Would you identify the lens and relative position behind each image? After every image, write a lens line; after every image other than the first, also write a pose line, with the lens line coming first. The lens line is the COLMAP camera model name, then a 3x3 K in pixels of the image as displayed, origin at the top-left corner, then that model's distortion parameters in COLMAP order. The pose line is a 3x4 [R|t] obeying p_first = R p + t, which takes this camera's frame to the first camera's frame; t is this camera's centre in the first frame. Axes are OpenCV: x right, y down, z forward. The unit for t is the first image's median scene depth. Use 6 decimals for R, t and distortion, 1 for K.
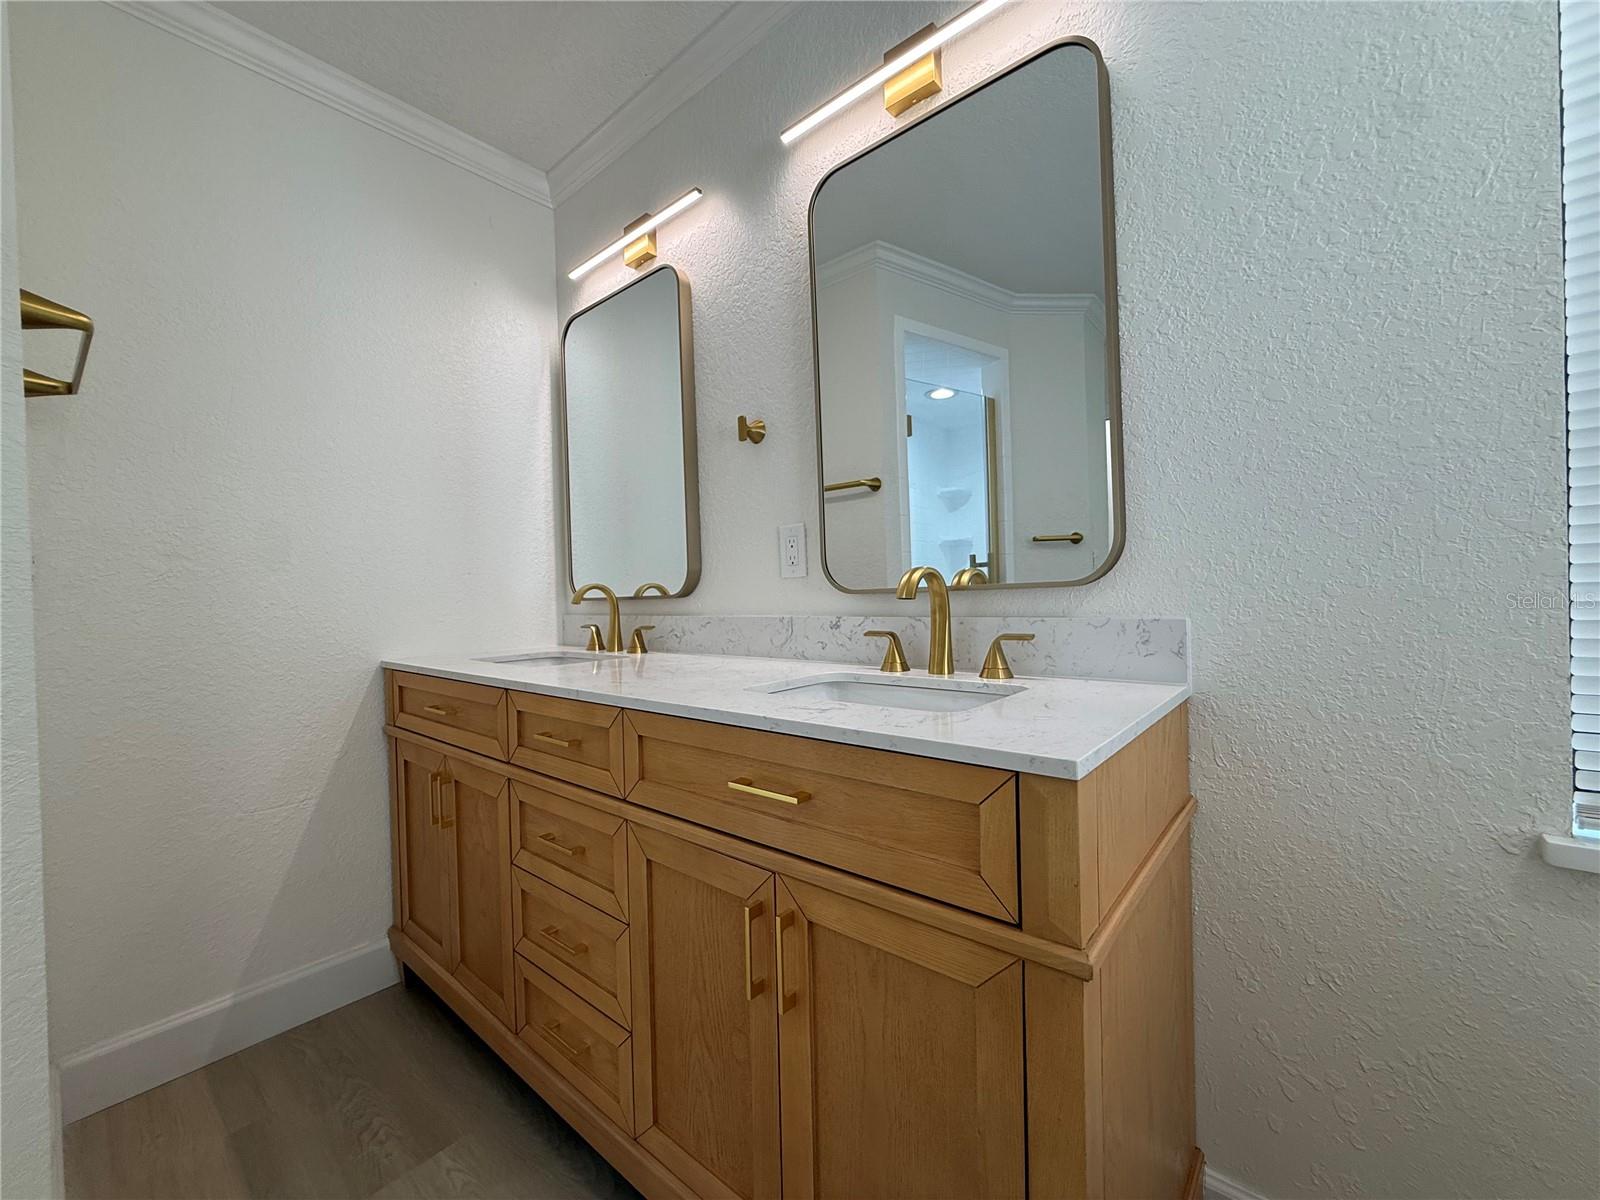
lens RADIAL K [[641.6, 0, 797.7], [0, 641.6, 599.4], [0, 0, 1]] dist [0.007041, -0.000386]
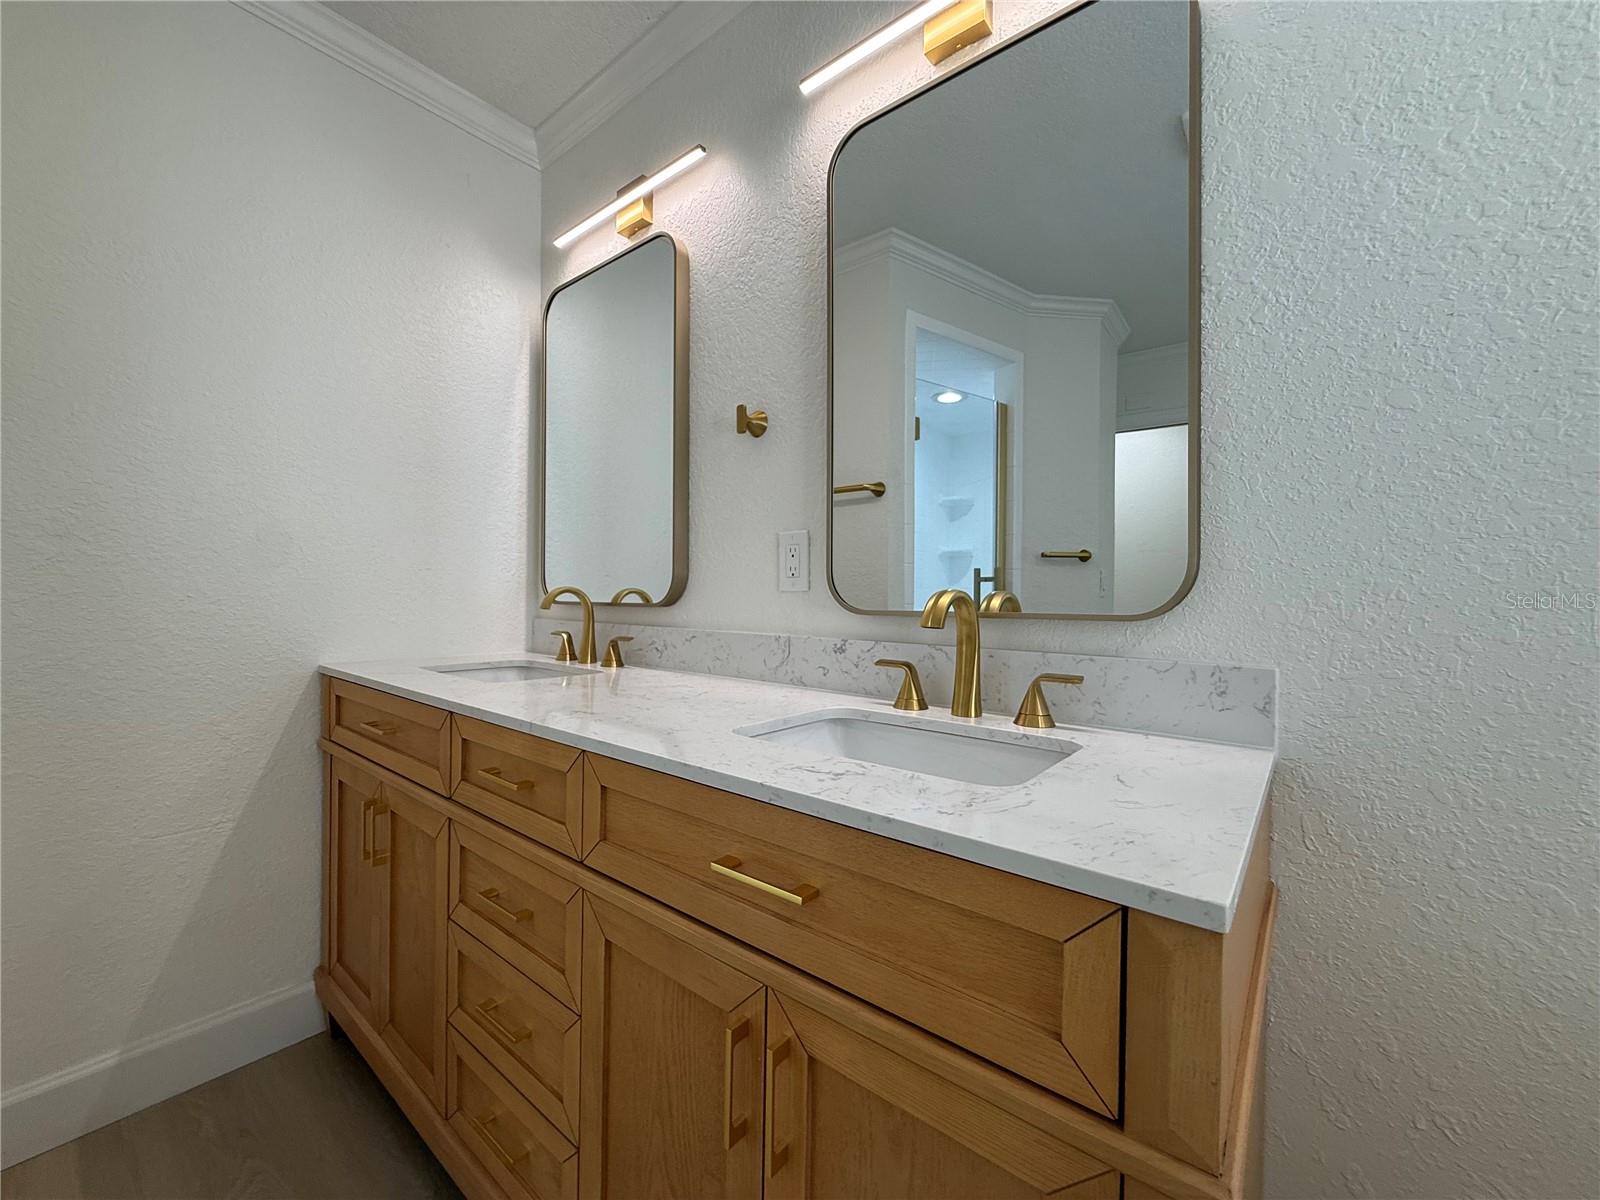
lens RADIAL K [[641.6, 0, 800.4], [0, 641.6, 599.7], [0, 0, 1]] dist [0.007041, -0.000386]
pose [[0.998891, 0.040070, 0.024710, -0.022872], [-0.040006, 0.999195, -0.003090, -0.025912], [-0.024814, 0.002098, 0.999690, 0.155392]]
